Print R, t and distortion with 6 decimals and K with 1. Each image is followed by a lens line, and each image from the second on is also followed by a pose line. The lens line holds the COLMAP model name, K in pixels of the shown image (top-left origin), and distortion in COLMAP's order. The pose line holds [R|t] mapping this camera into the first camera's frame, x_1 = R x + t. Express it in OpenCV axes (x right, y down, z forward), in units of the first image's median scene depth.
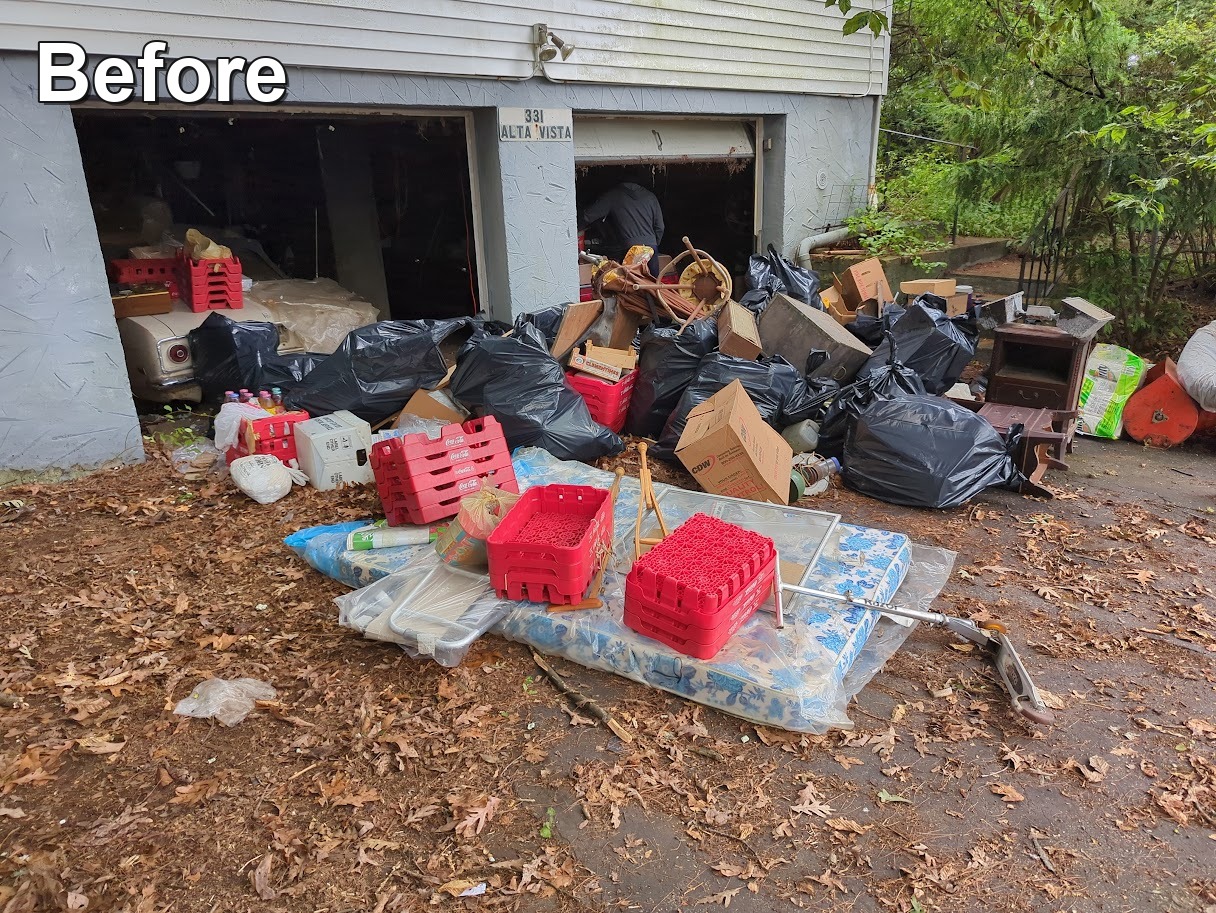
lens RADIAL K [[805.9, 0, 608.0], [0, 805.9, 456.5], [0, 0, 1]] dist [0.006091, 0.002702]
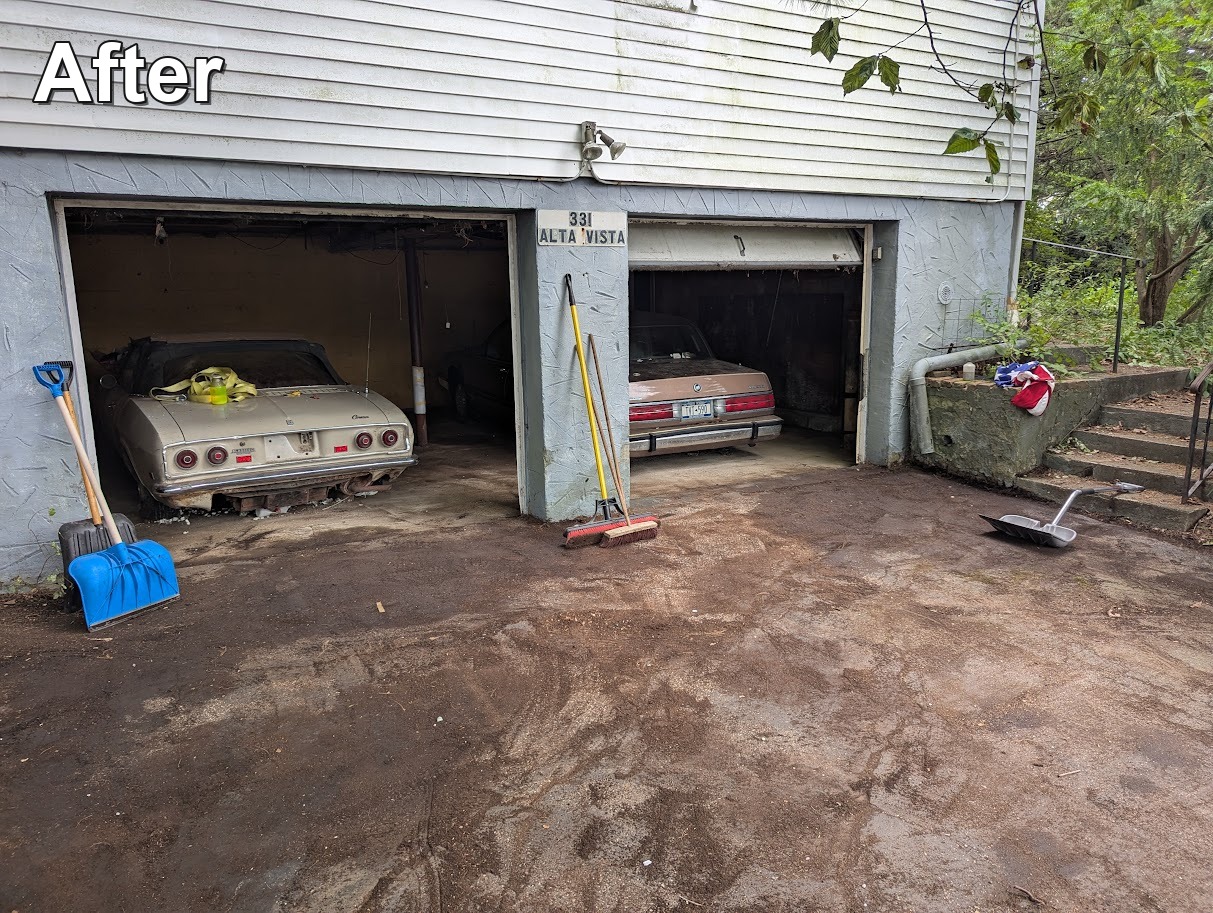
lens RADIAL K [[803.9, 0, 606.5], [0, 803.9, 456.5], [0, 0, 1]] dist [0.006091, 0.002702]
pose [[0.978379, 0.056389, -0.198985, 0.127030], [-0.081365, 0.989476, -0.119657, -0.053234], [0.190144, 0.133261, 0.972670, 0.162878]]
